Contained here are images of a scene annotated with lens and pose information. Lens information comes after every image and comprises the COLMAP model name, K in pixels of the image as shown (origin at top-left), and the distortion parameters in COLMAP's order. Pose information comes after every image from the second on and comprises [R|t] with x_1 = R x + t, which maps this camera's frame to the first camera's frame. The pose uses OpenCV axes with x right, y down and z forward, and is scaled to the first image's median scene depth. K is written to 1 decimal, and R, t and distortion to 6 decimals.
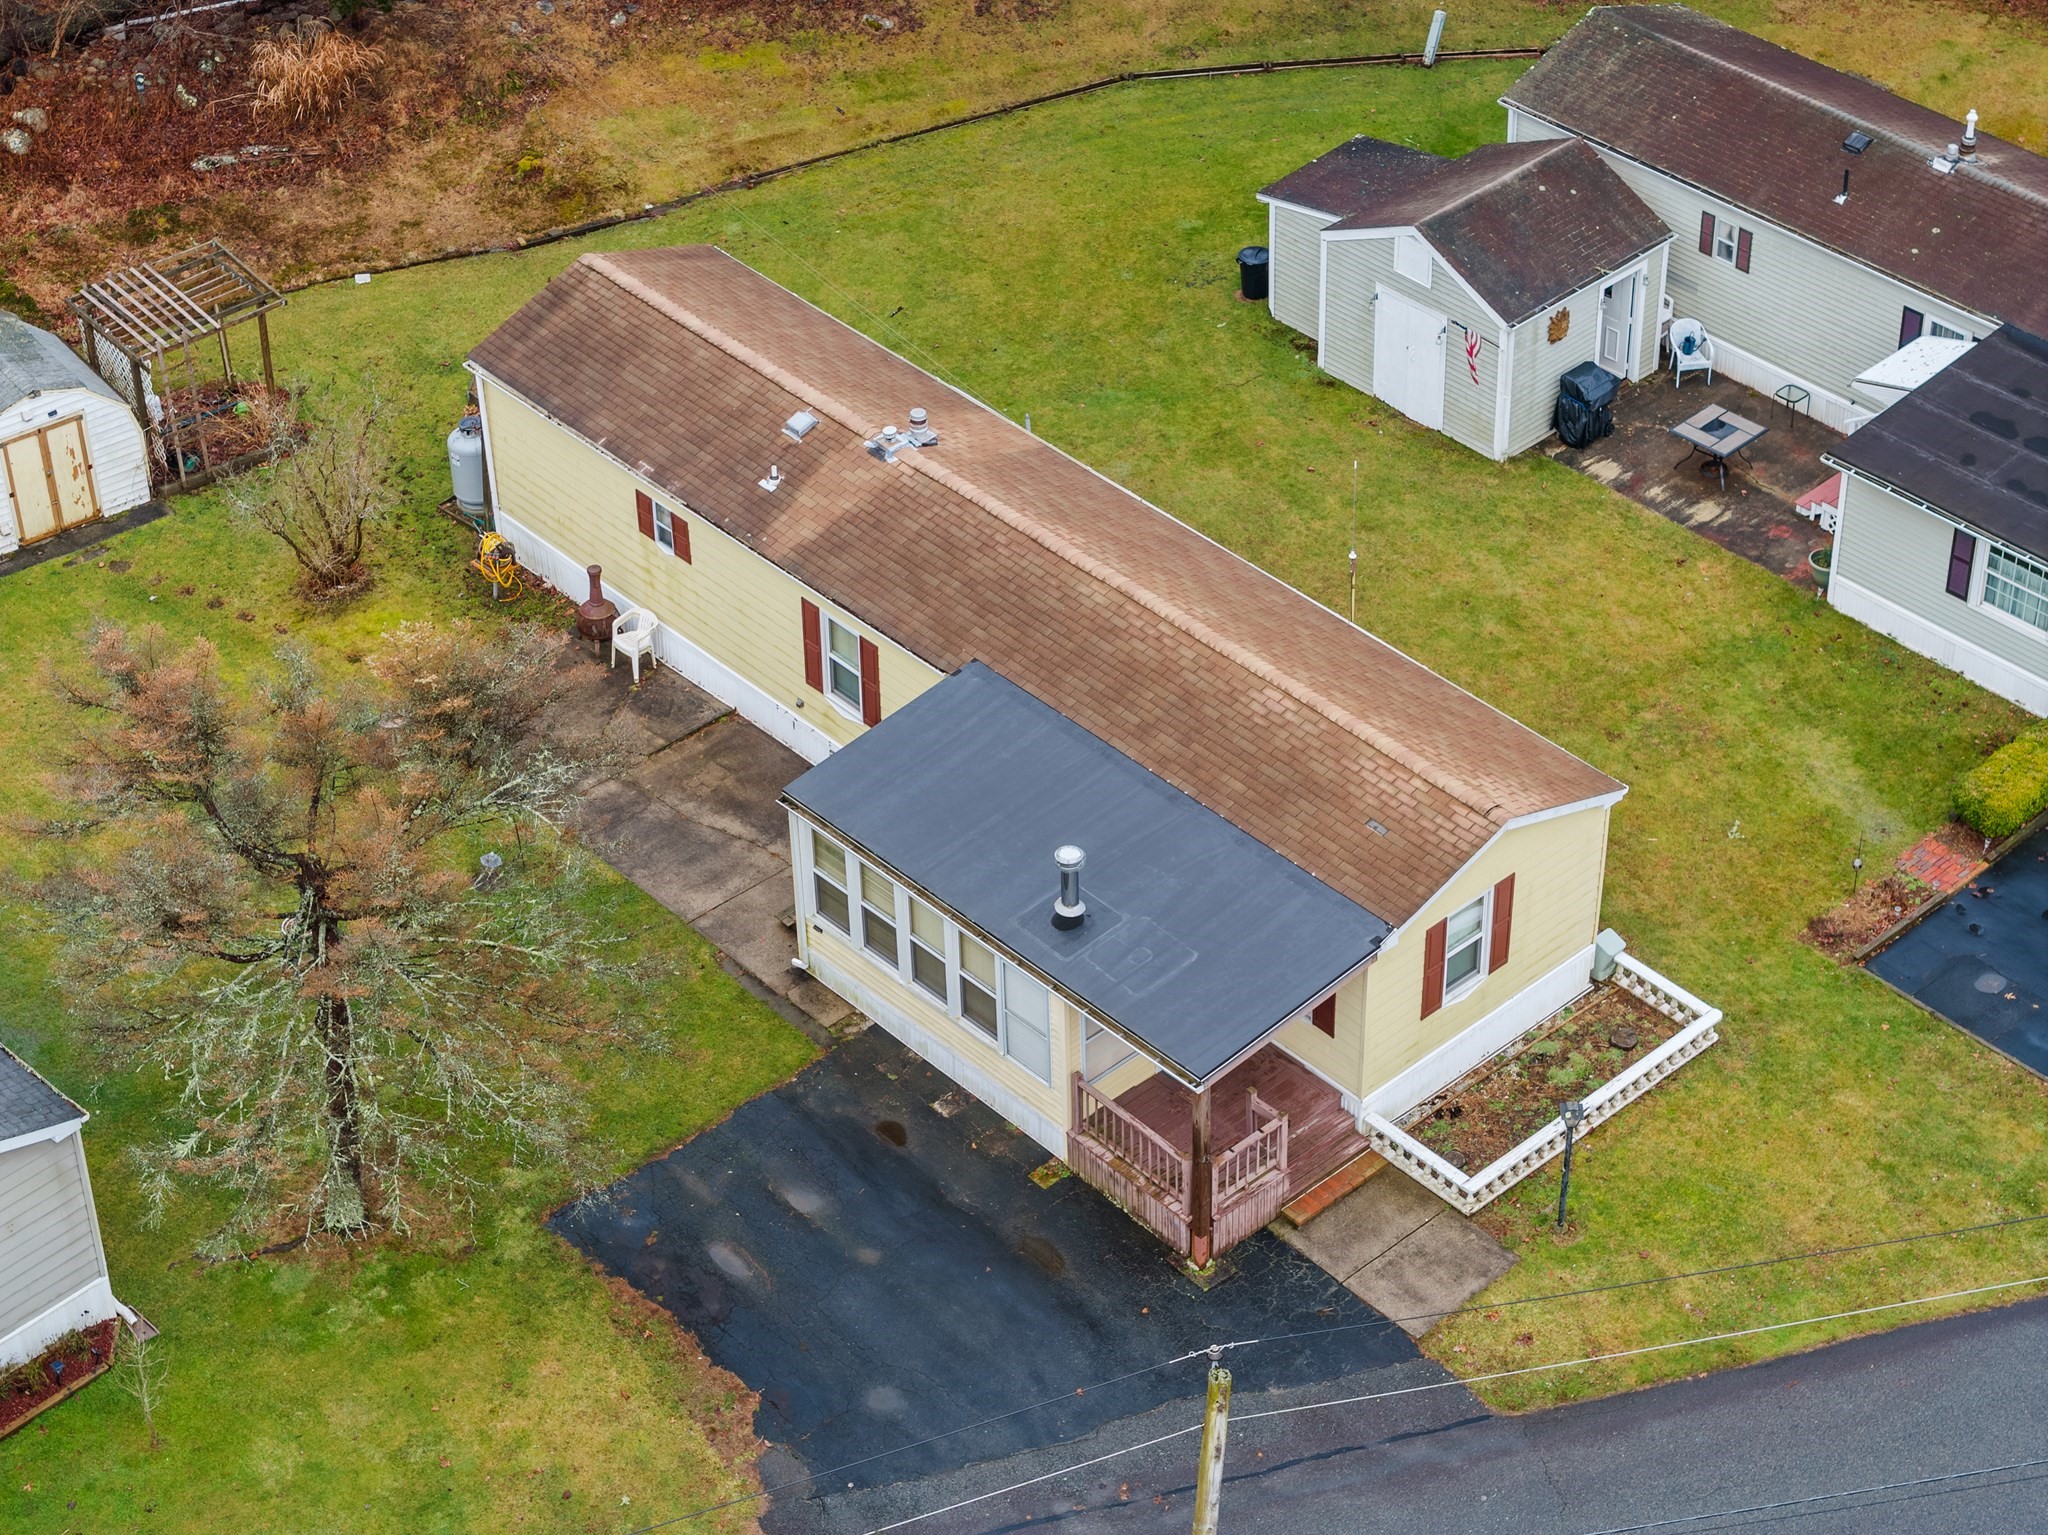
lens RADIAL K [[4155.8, 0, 1024.0], [0, 4155.8, 767.5], [0, 0, 1]] dist [-0.100949, 0.172298]
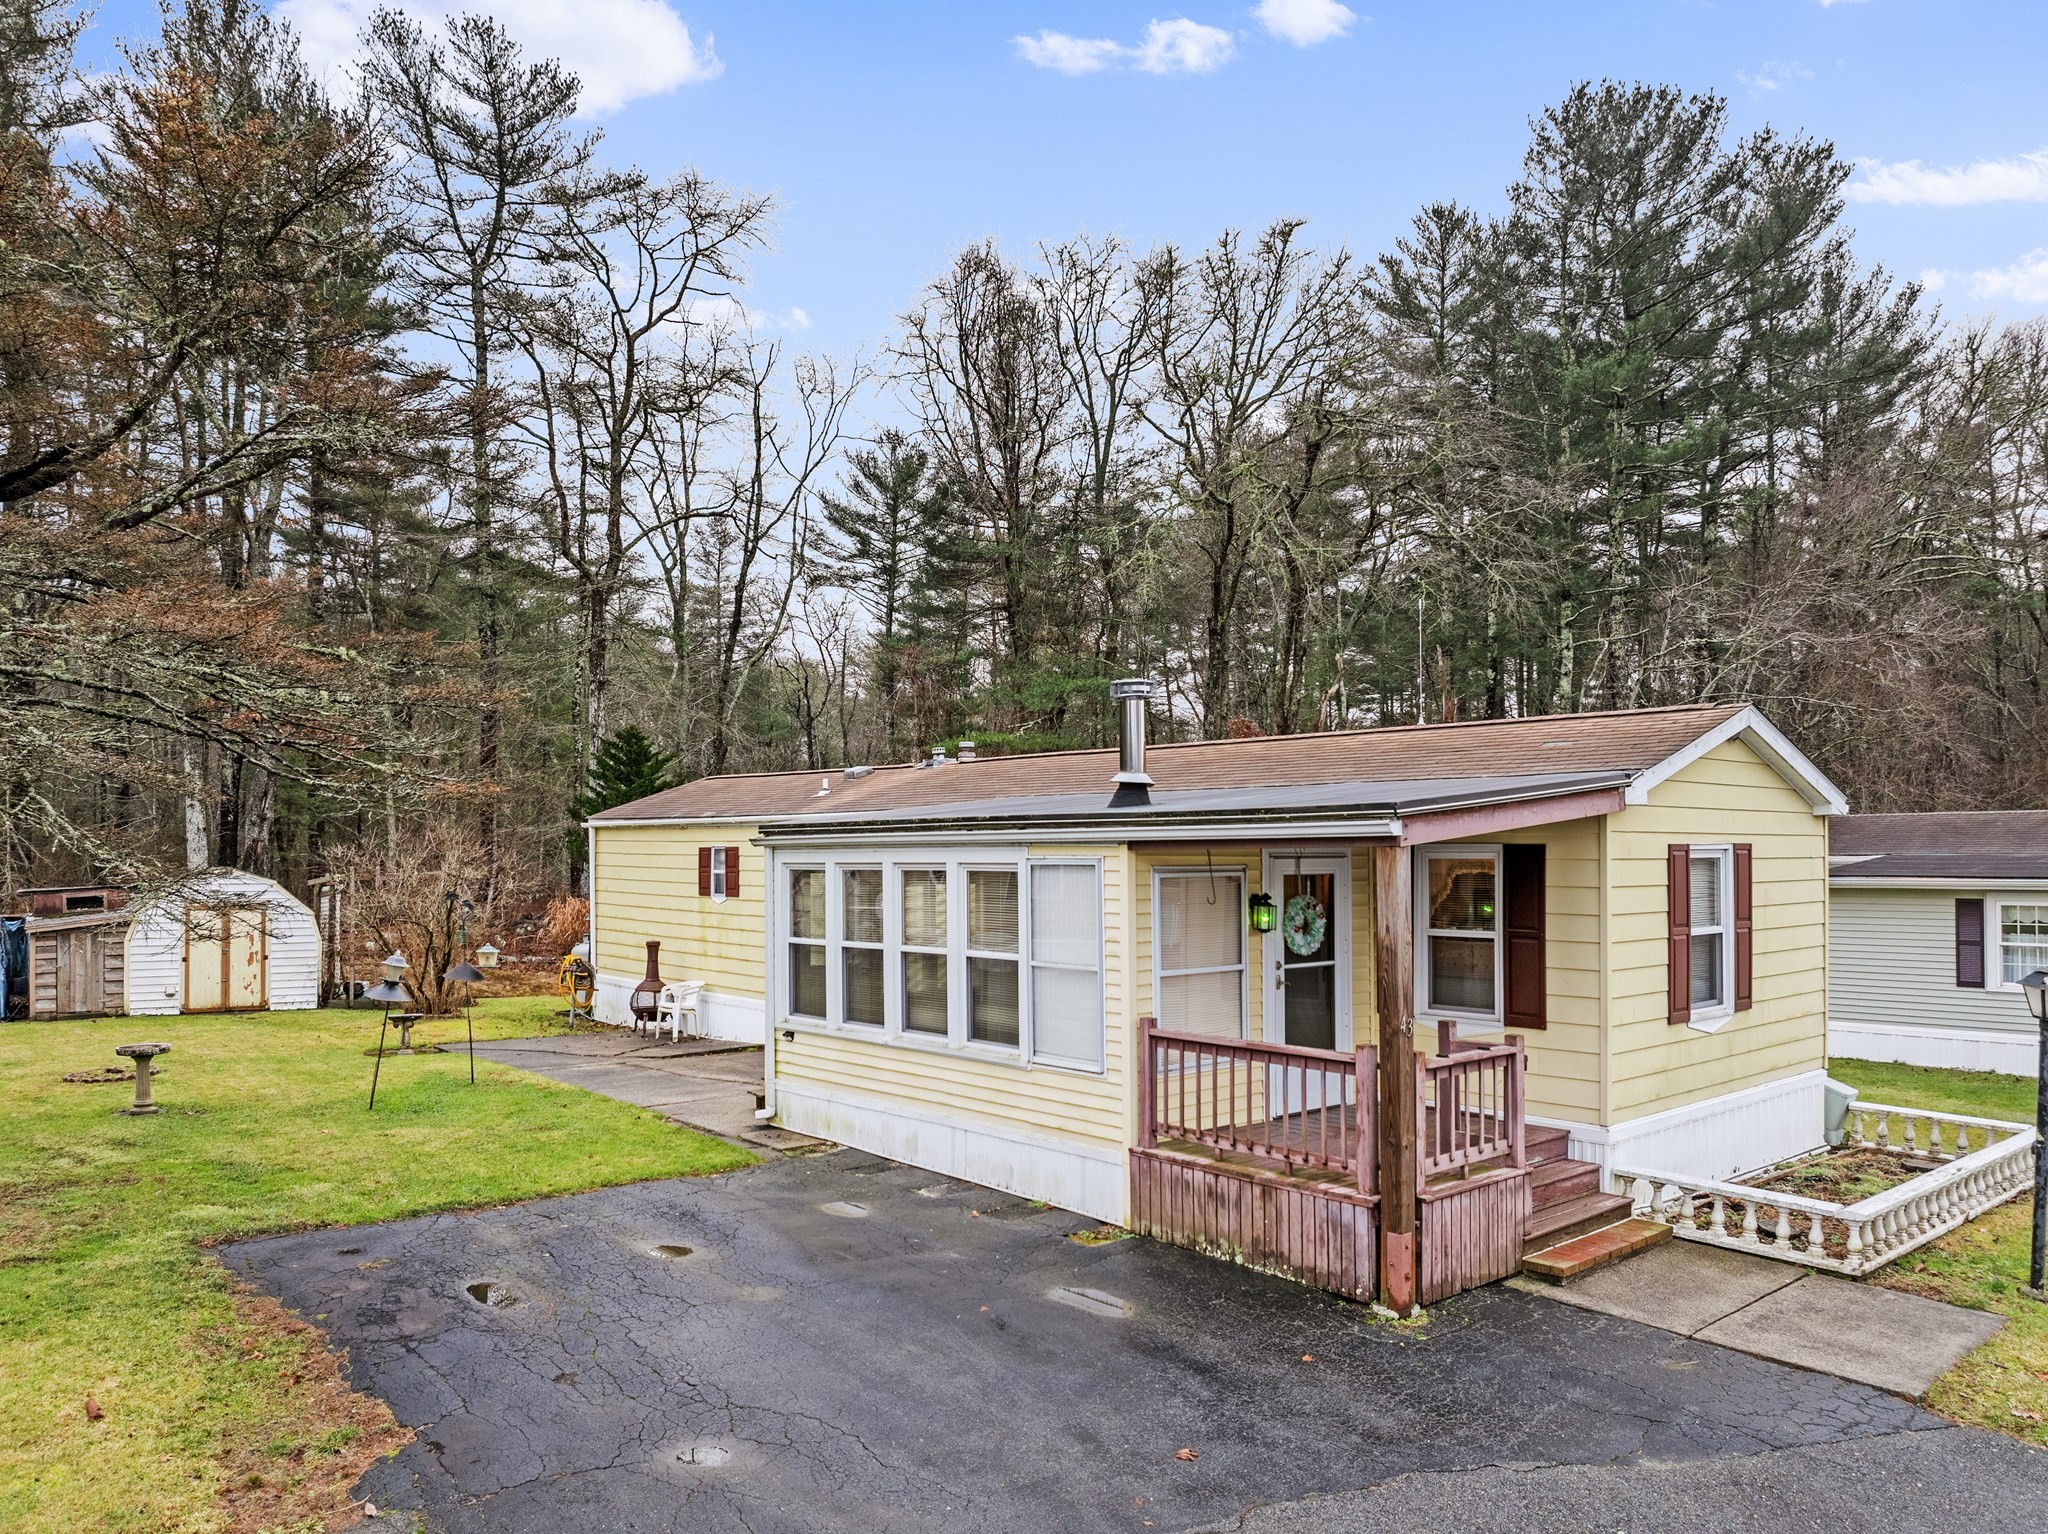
lens RADIAL K [[1464.0, 0, 1040.2], [0, 1464.0, 869.5], [0, 0, 1]] dist [-0.049858, -0.001416]
pose [[0.999701, 0.007781, -0.023199, 0.001797], [-0.020329, 0.791791, -0.610454, 0.175739], [0.013619, 0.610743, 0.791712, 0.773393]]
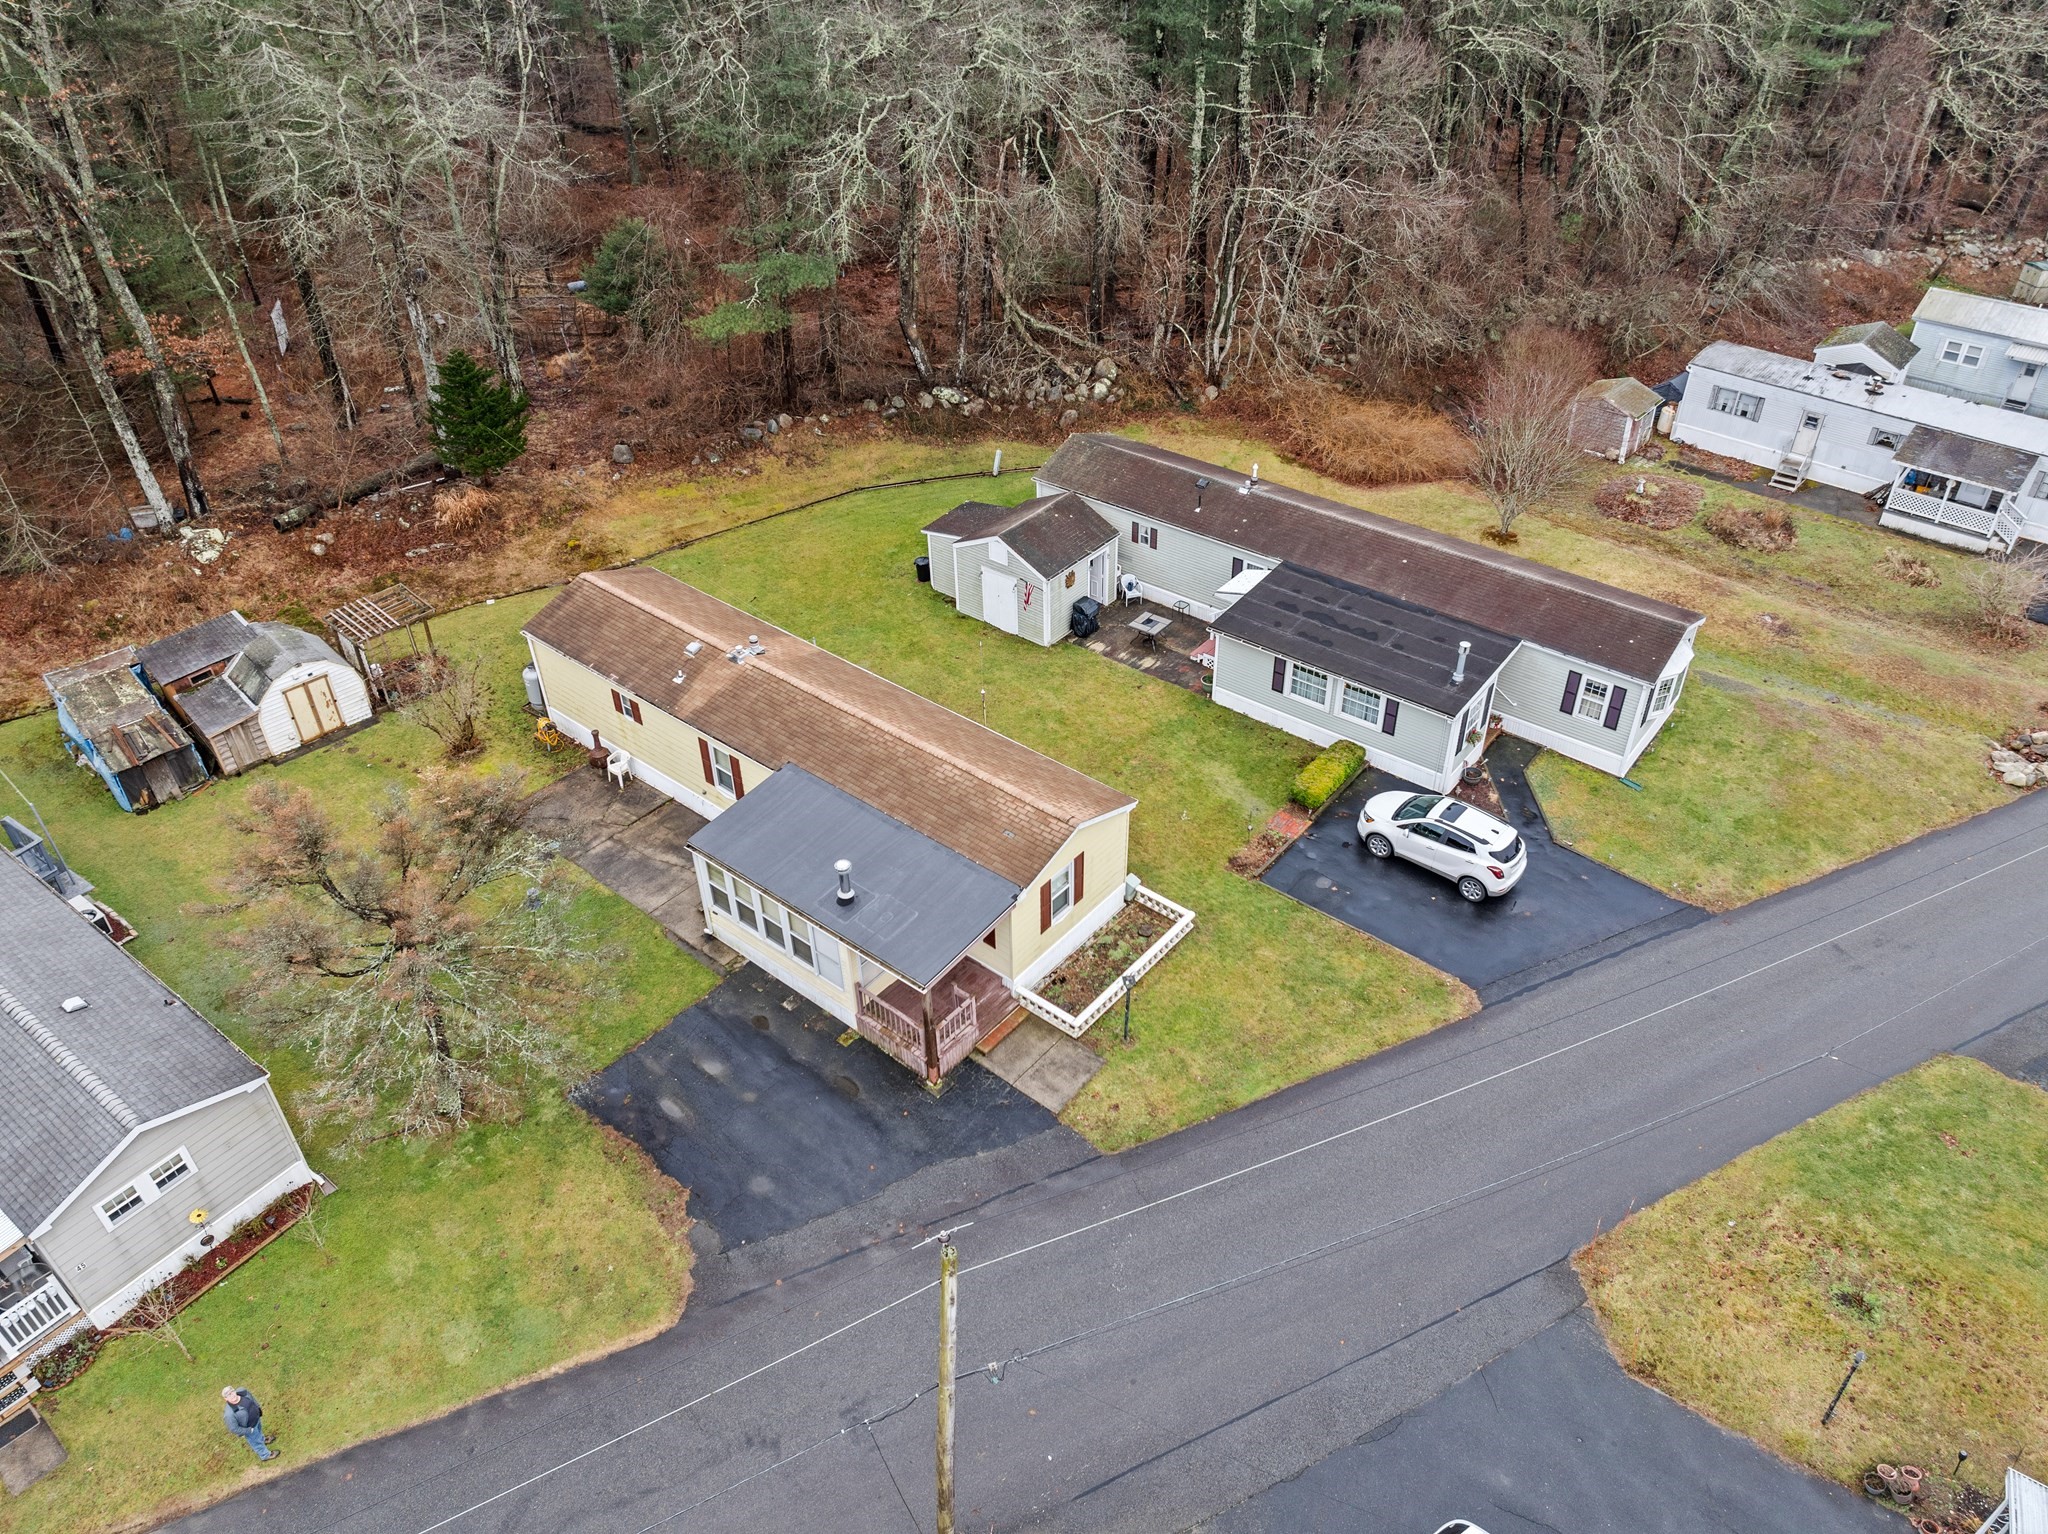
lens RADIAL K [[1447.5, 0, 1024.0], [0, 1447.5, 767.0], [0, 0, 1]] dist [-0.043056, 0.001673]
pose [[0.990440, -0.082899, 0.110252, 0.021761], [0.084823, 0.996313, -0.012862, -0.006265], [-0.108779, 0.022091, 0.993820, 0.340469]]
